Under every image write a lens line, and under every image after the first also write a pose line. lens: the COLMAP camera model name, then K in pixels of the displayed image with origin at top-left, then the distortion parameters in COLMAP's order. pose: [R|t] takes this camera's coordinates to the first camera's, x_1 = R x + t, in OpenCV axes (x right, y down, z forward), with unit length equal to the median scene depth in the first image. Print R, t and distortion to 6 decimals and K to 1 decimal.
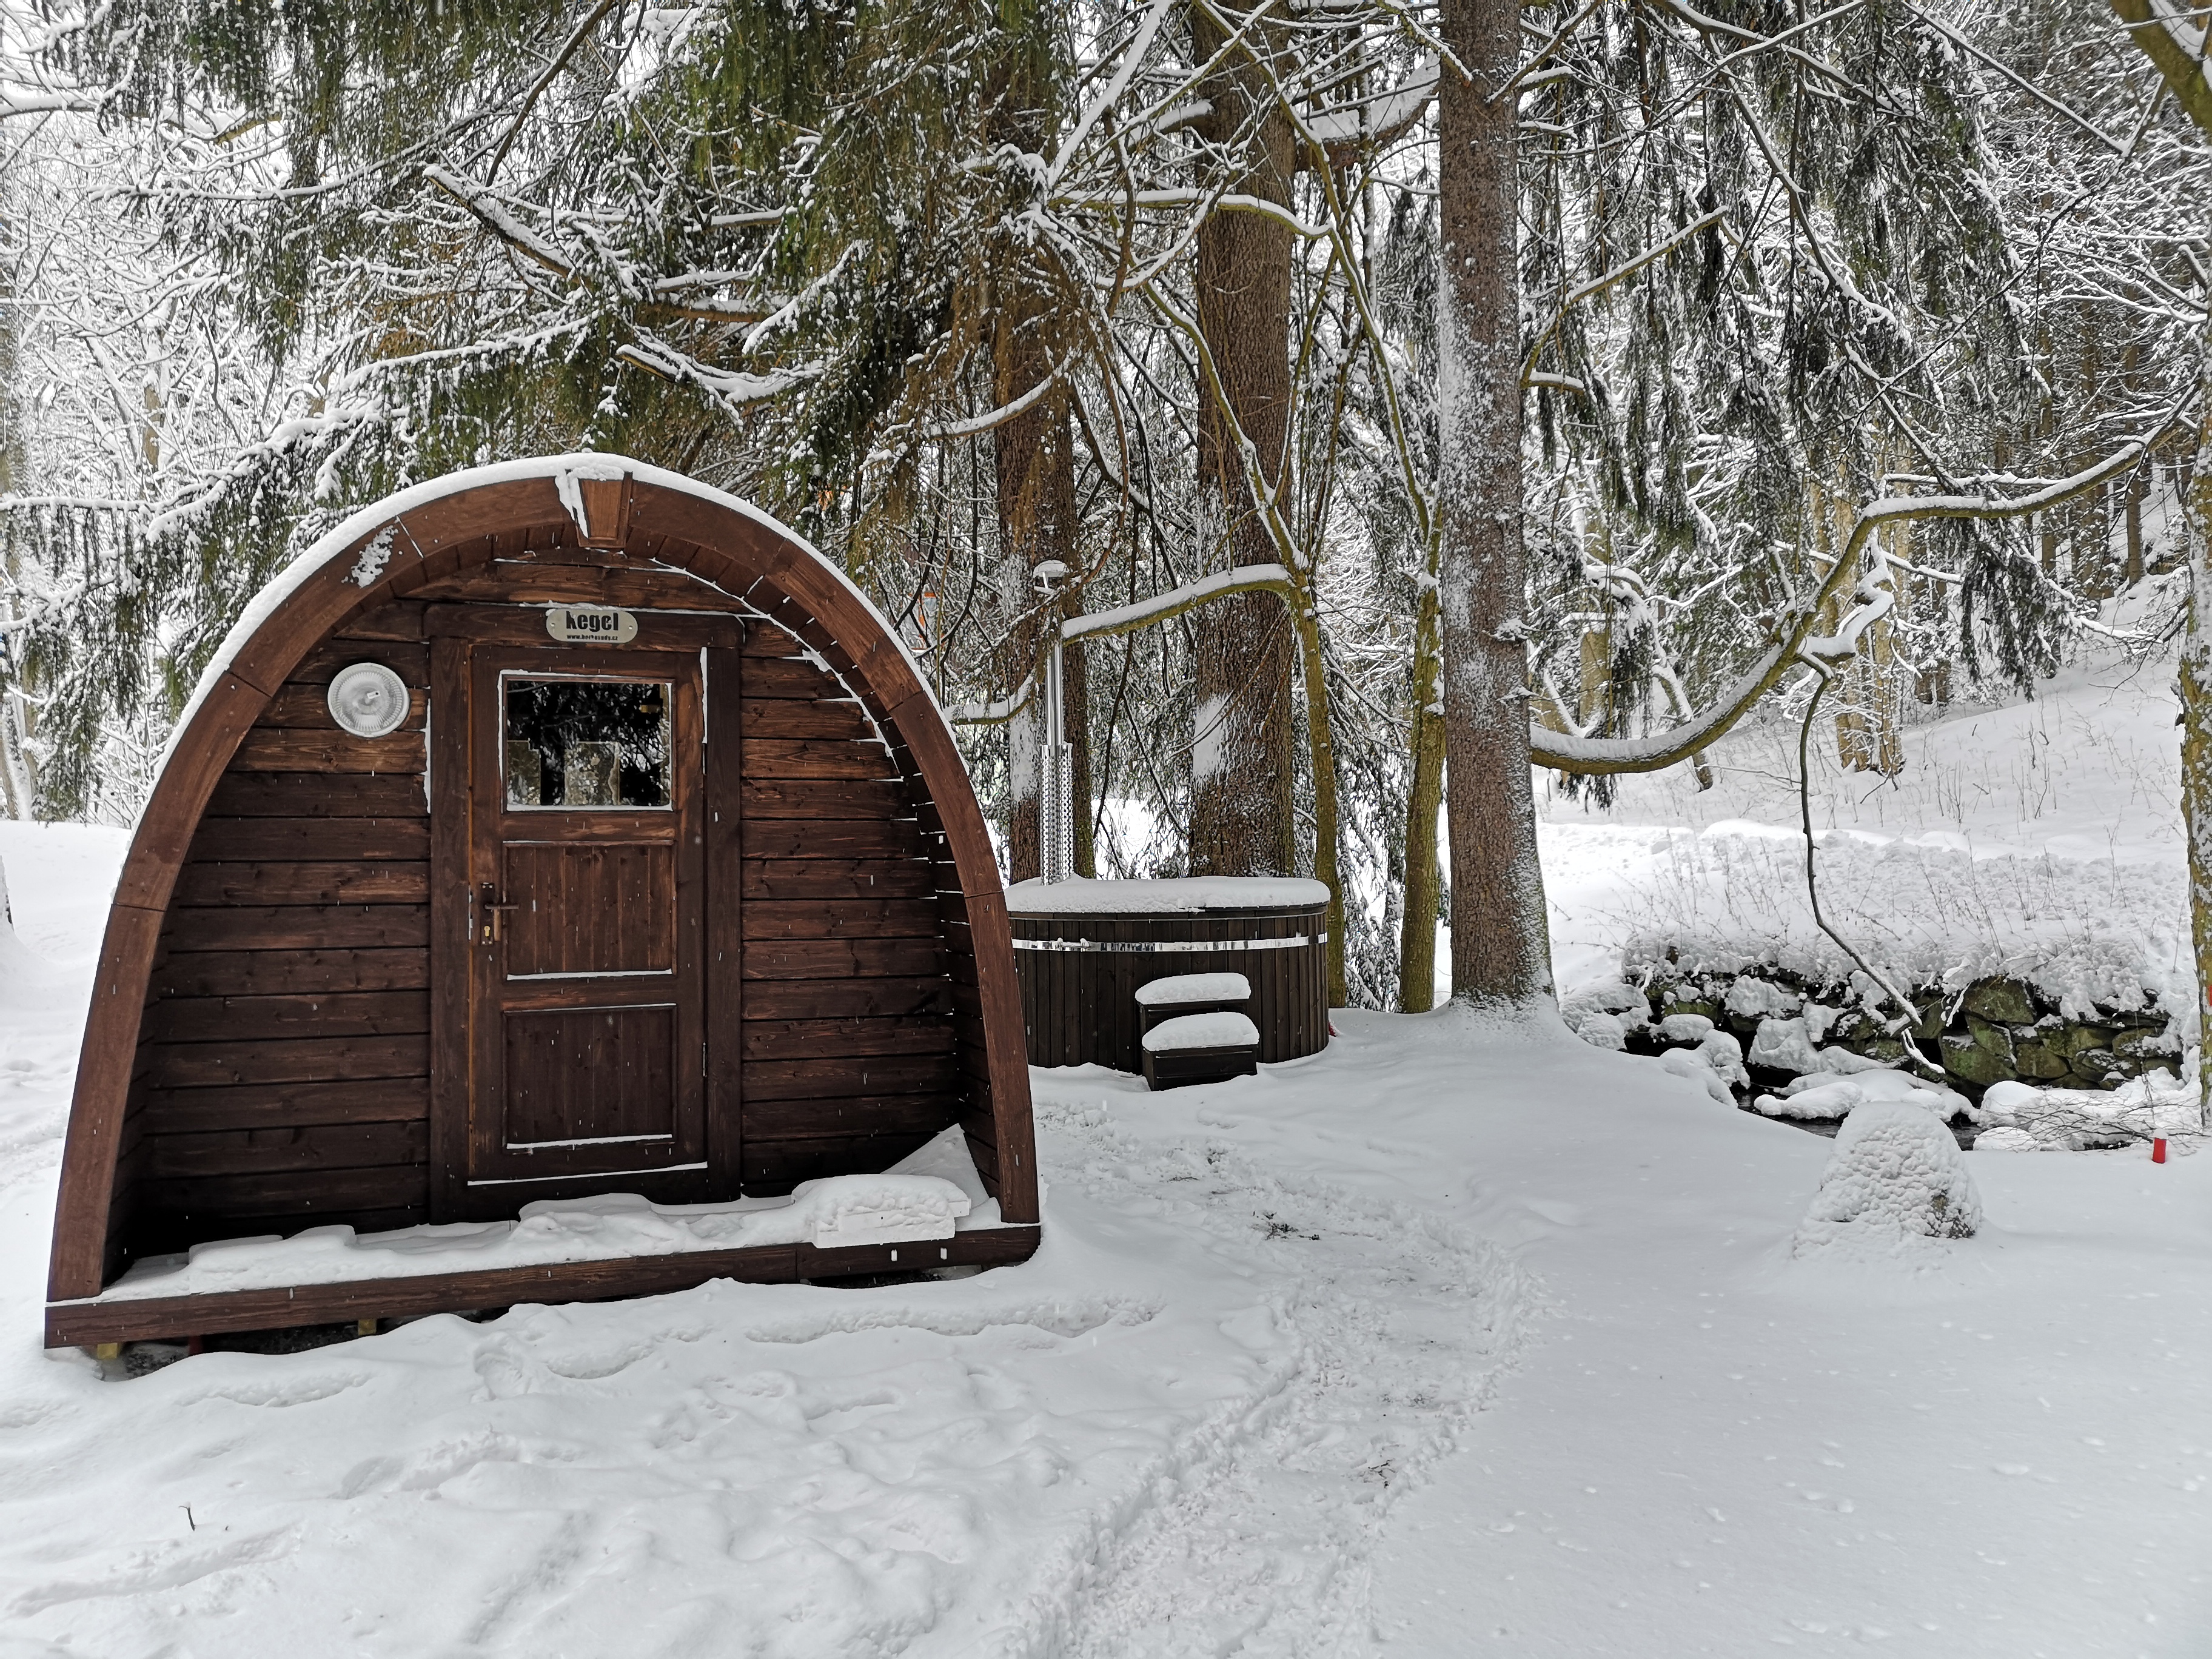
lens RADIAL K [[1687.8, 0, 1104.2], [0, 1687.8, 805.9], [0, 0, 1]] dist [0.066441, -0.068110]
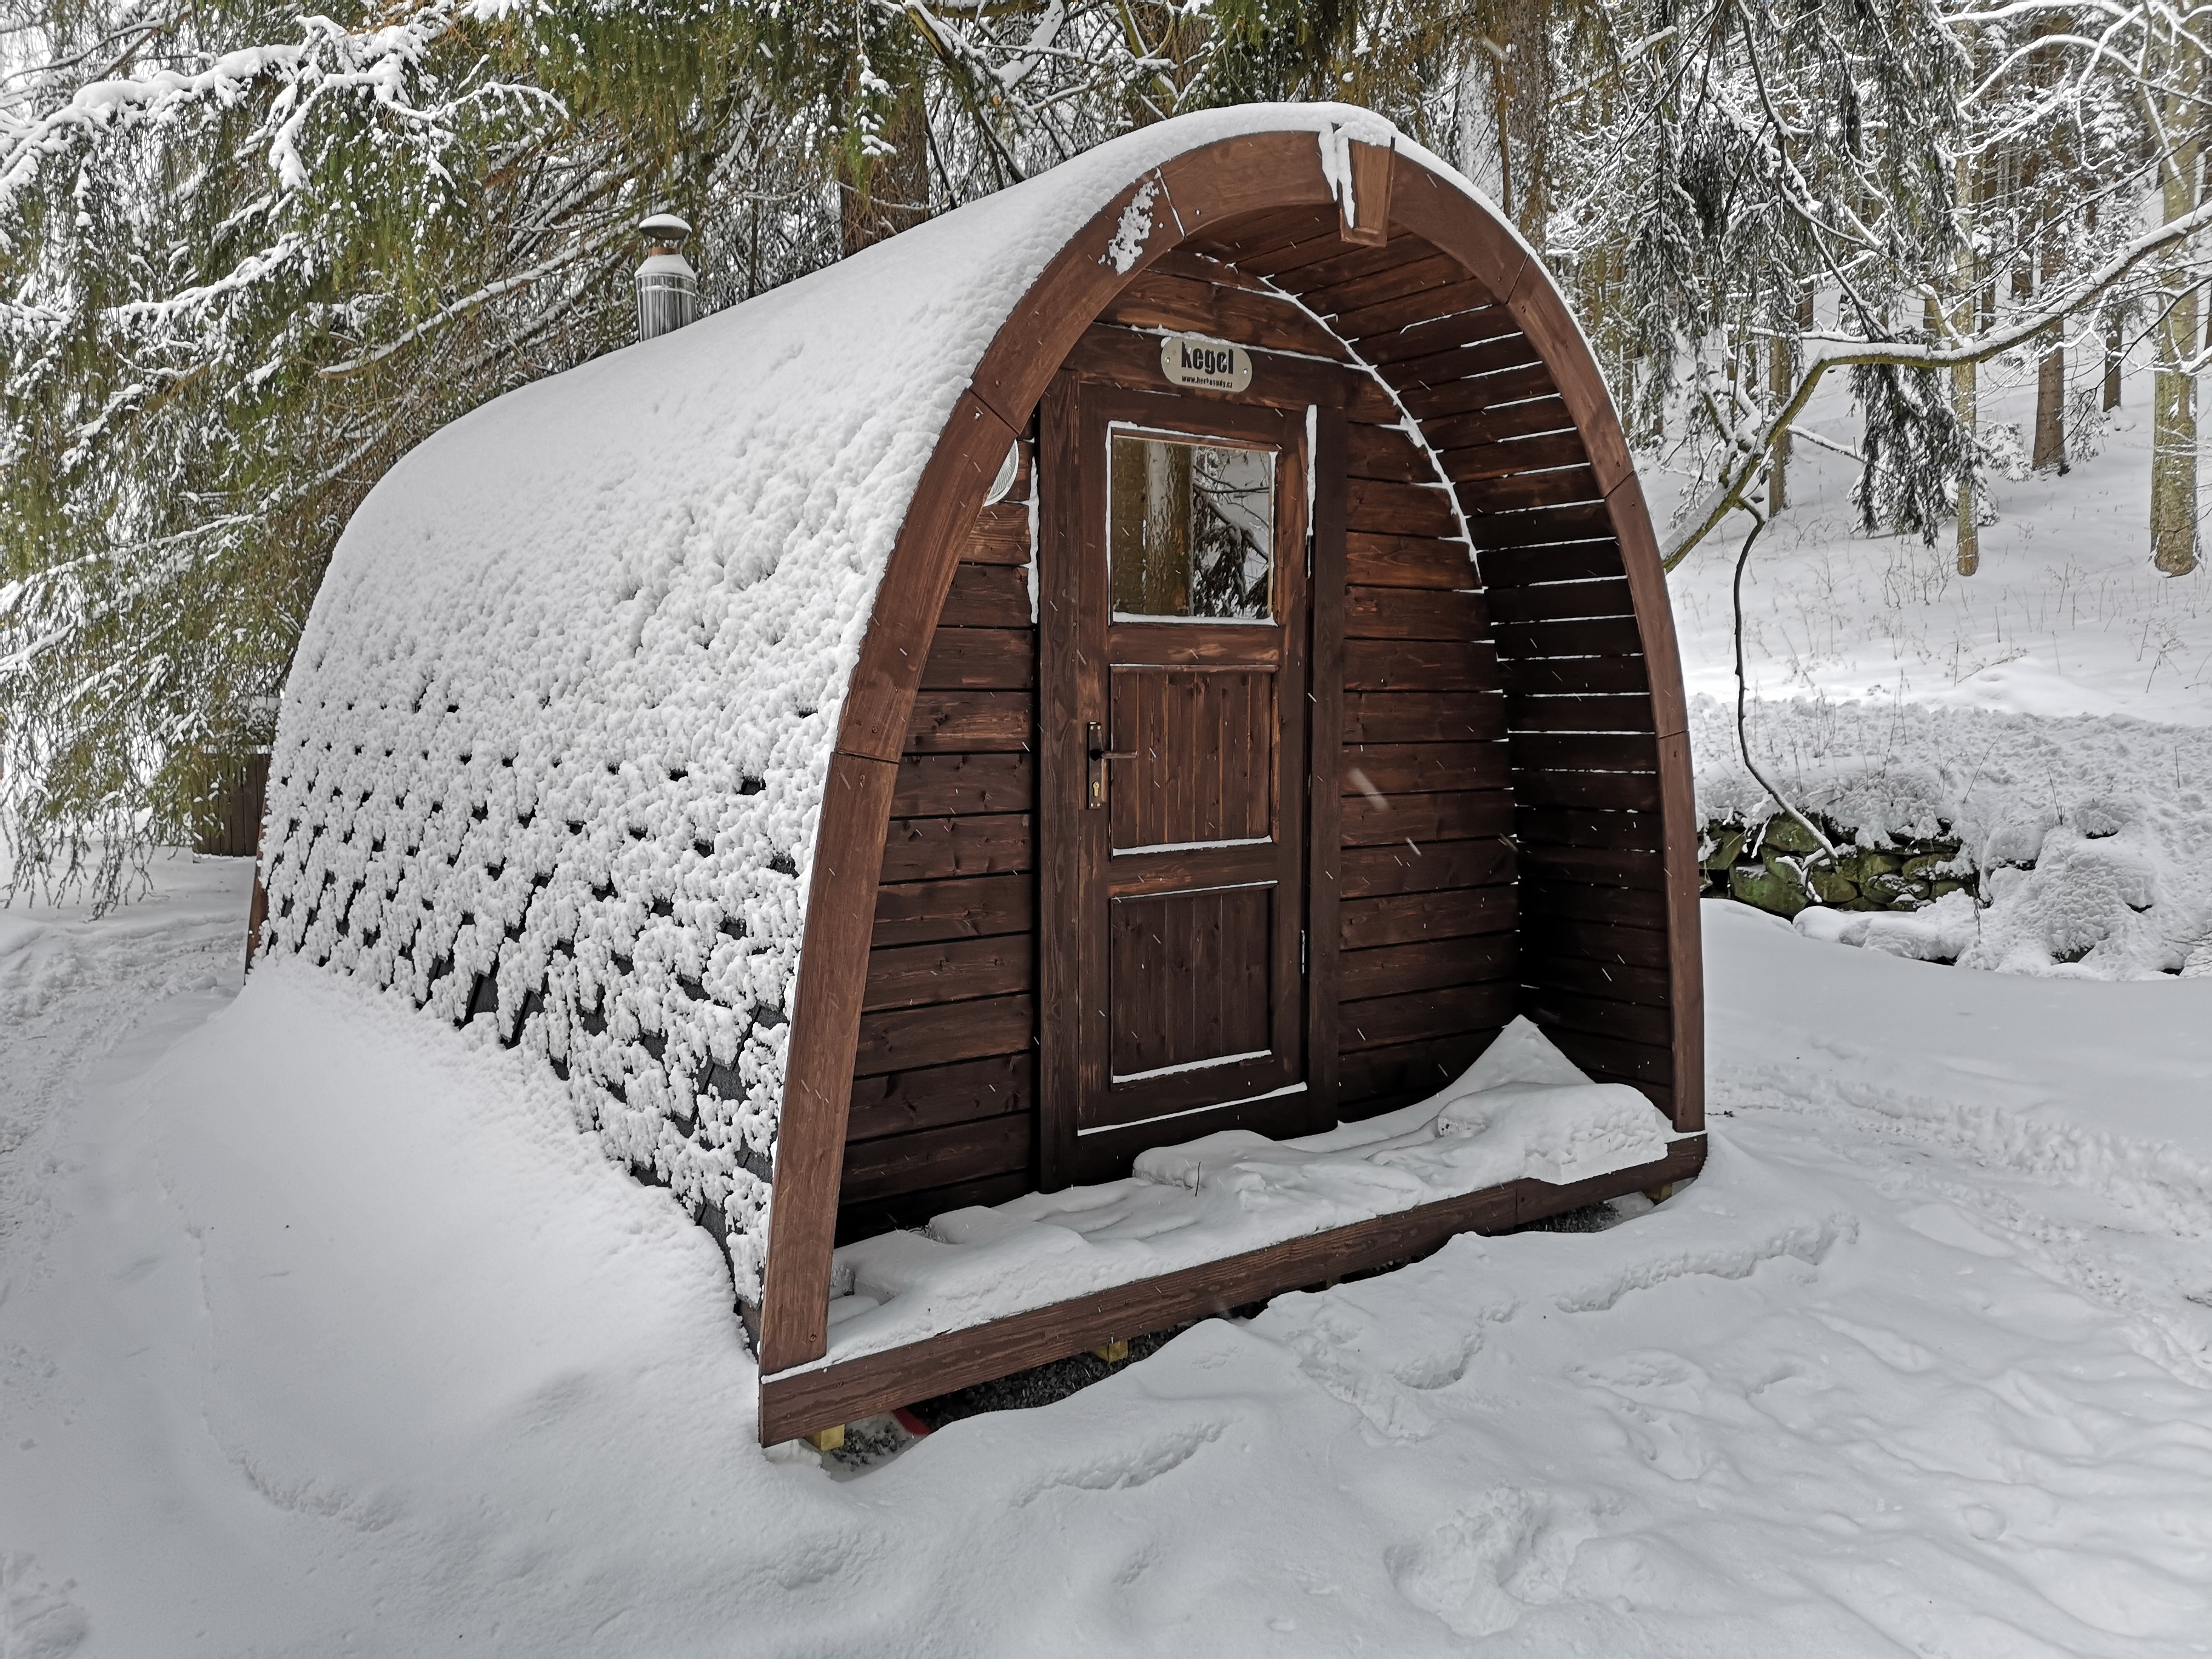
lens RADIAL K [[1687.8, 0, 1104.2], [0, 1687.8, 805.9], [0, 0, 1]] dist [0.066441, -0.068110]
pose [[0.951272, -0.019515, 0.307735, -0.237169], [-0.007957, 0.996109, 0.087767, 0.007324], [-0.308250, -0.085939, 0.947416, 0.131088]]
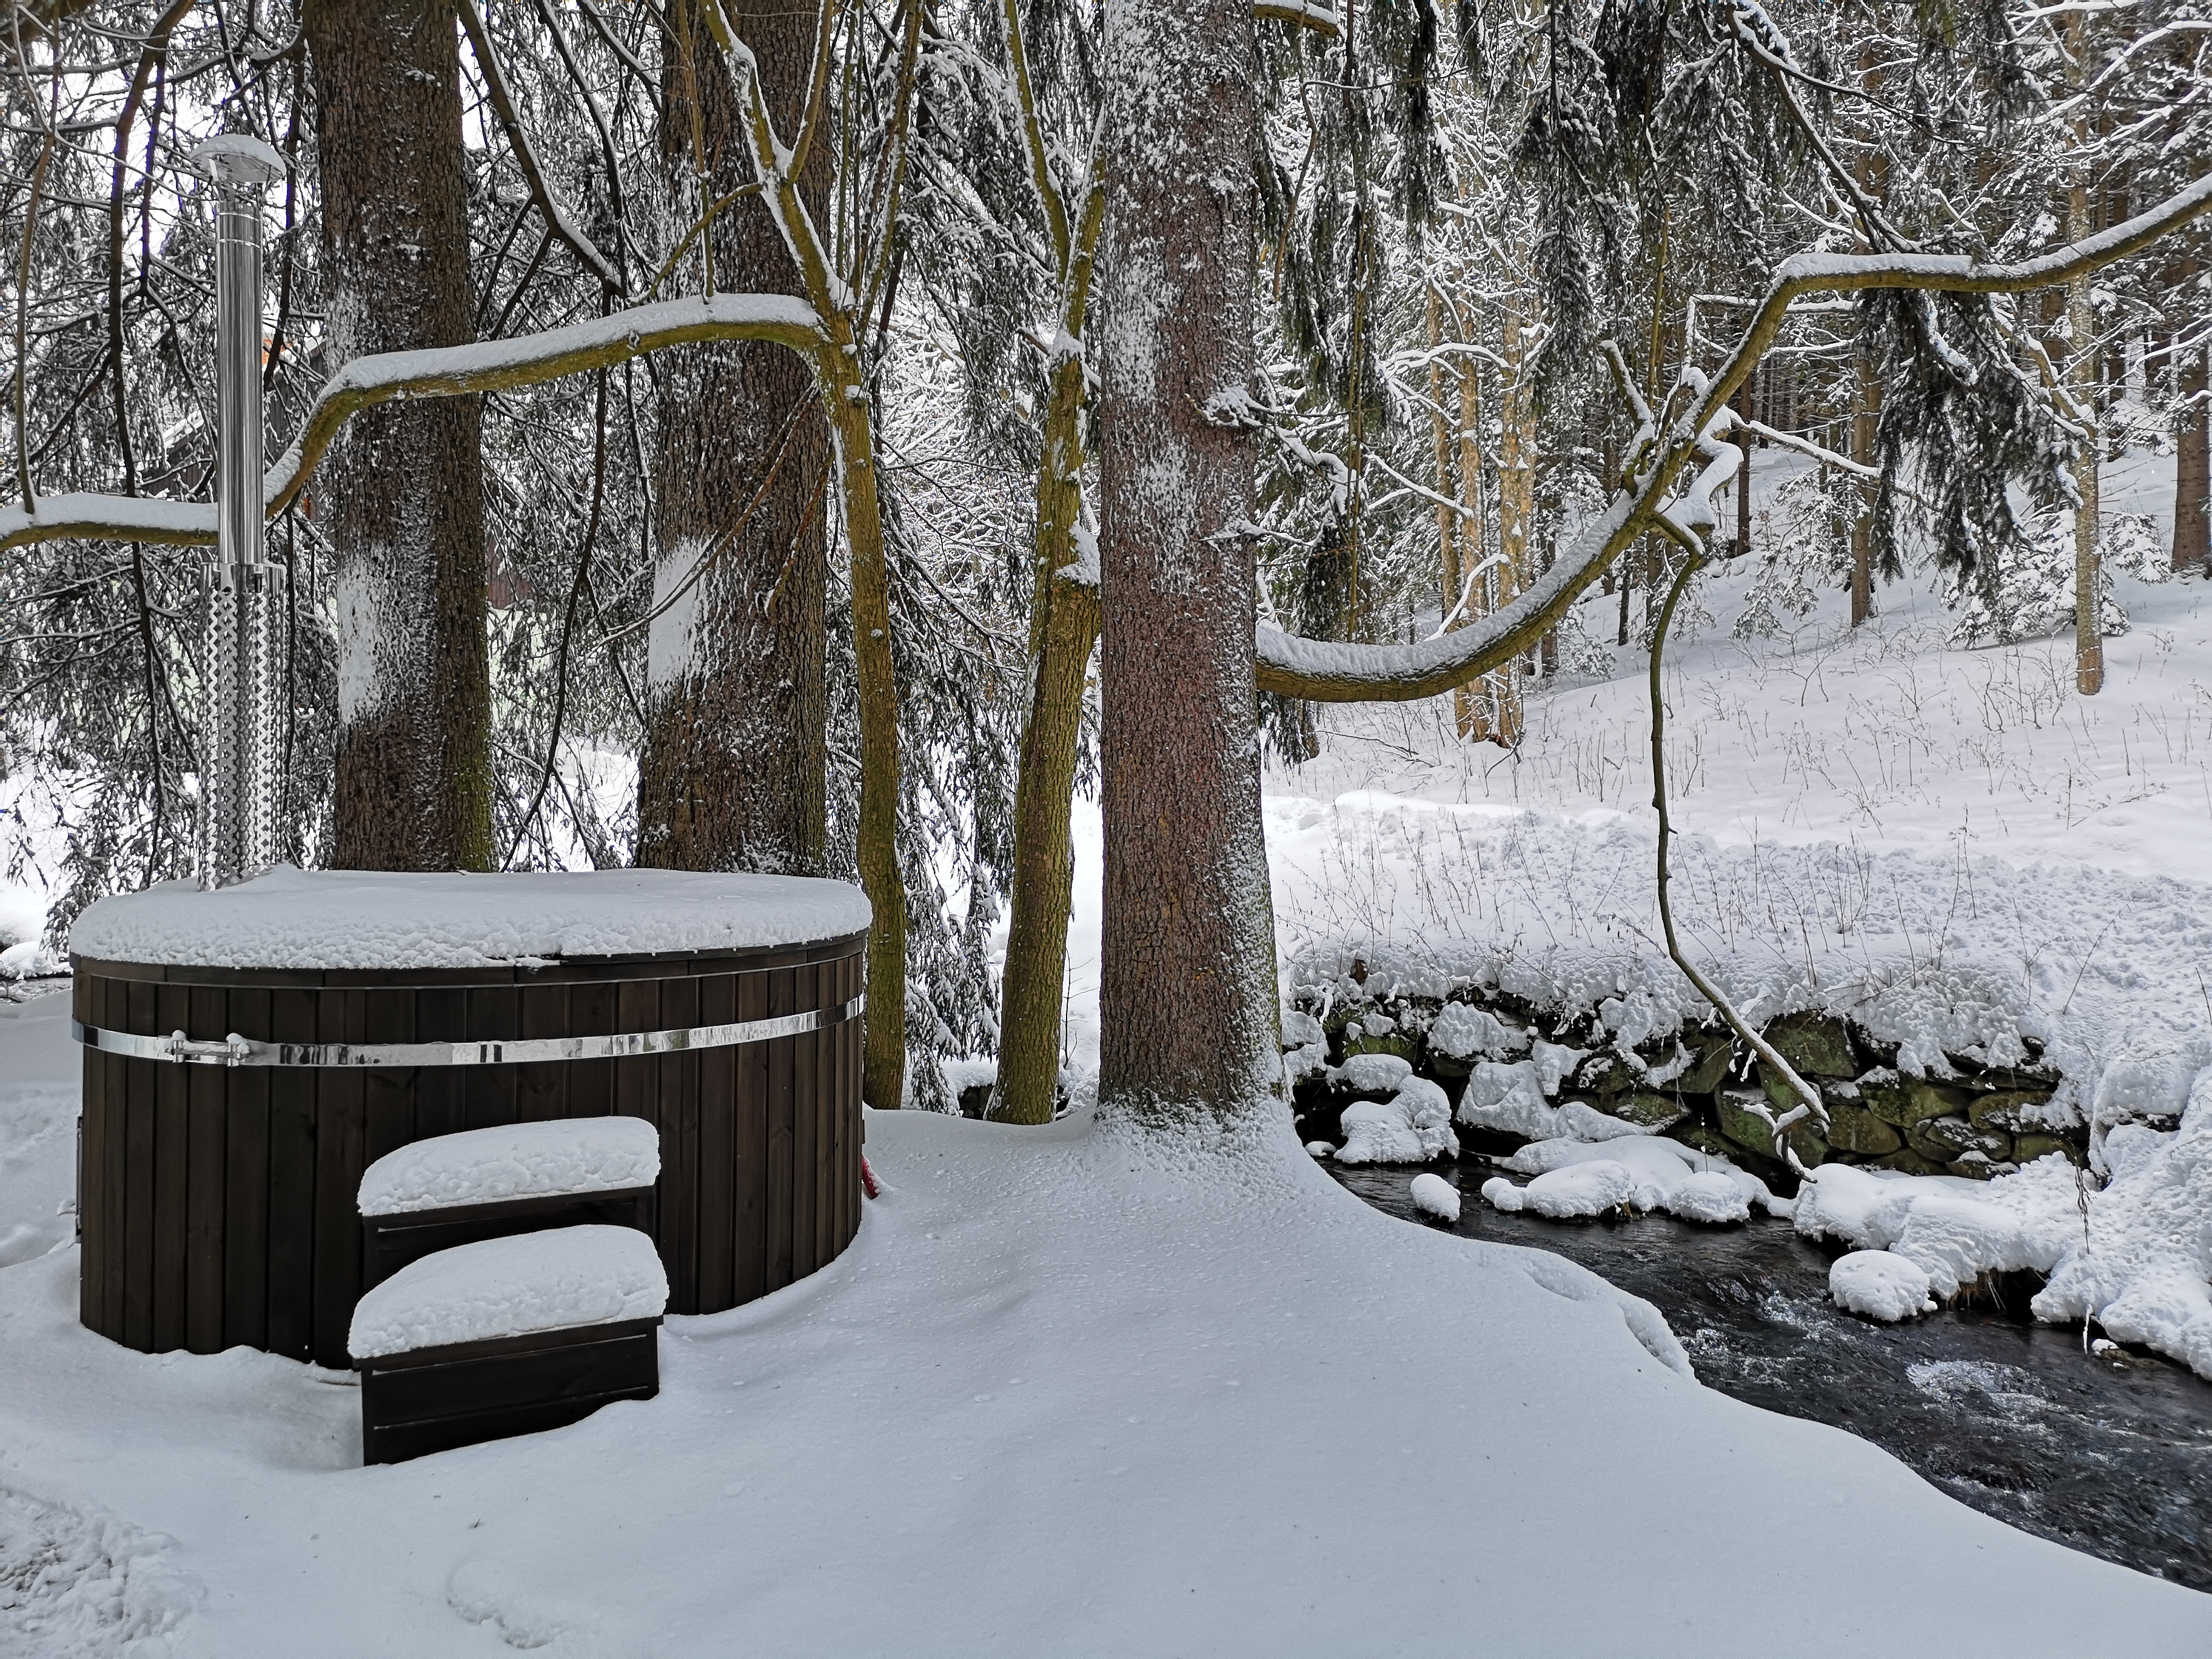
lens RADIAL K [[1685.0, 0, 1109.3], [0, 1685.0, 819.0], [0, 0, 1]] dist [0.073240, -0.066618]
pose [[0.968168, 0.019682, 0.249526, 0.062391], [-0.026753, 0.999330, 0.024976, 0.009419], [-0.248867, -0.030856, 0.968046, 0.412770]]
